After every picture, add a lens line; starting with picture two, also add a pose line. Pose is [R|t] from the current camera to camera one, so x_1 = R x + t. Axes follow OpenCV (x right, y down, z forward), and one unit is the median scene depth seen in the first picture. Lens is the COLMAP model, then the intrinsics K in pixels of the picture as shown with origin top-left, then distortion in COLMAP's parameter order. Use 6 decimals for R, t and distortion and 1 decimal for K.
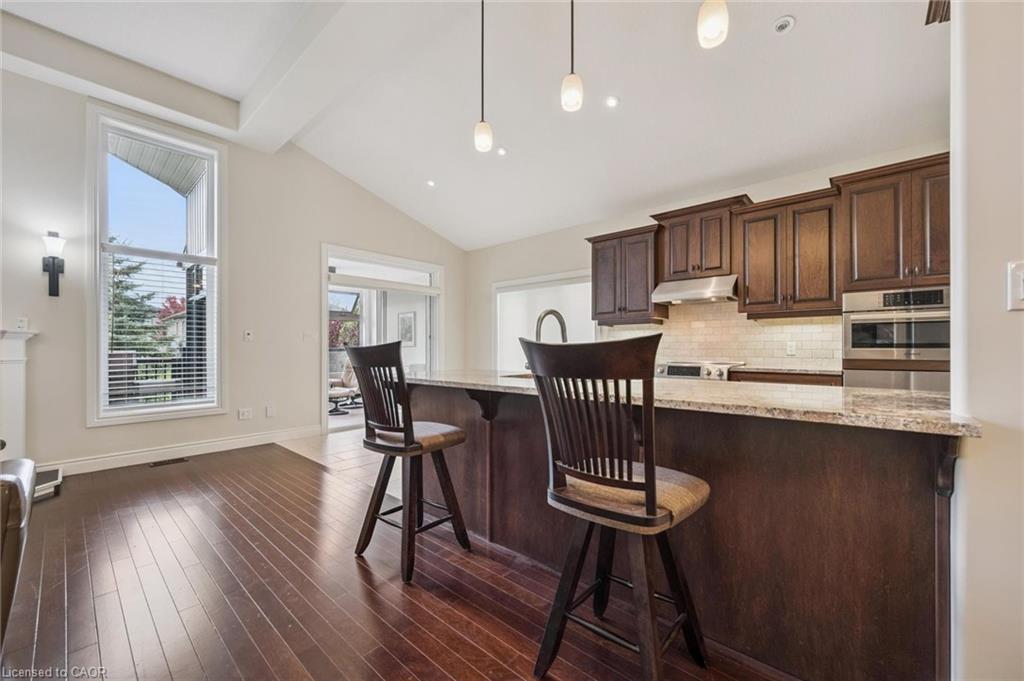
lens RADIAL K [[402.7, 0, 508.6], [0, 402.7, 346.1], [0, 0, 1]] dist [-0.001685, -0.000078]
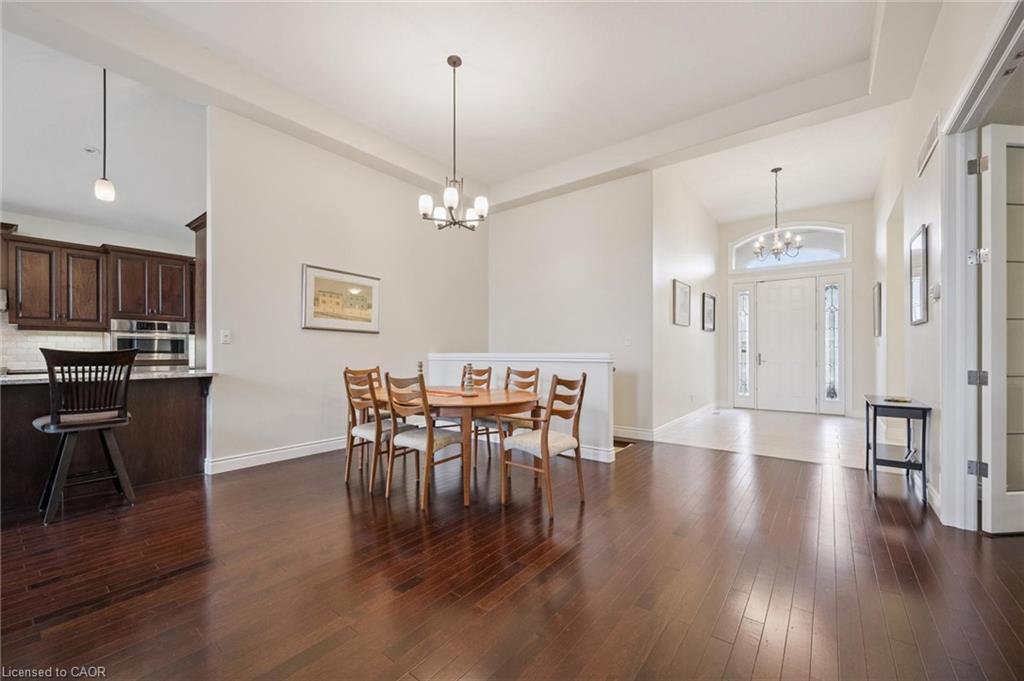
lens RADIAL K [[402.7, 0, 507.7], [0, 402.7, 348.0], [0, 0, 1]] dist [-0.001685, -0.000078]
pose [[-0.058604, 0.000842, 0.998281, -0.835931], [-0.005068, 0.999987, -0.001141, -0.022758], [-0.998268, -0.005126, -0.058599, -0.464397]]
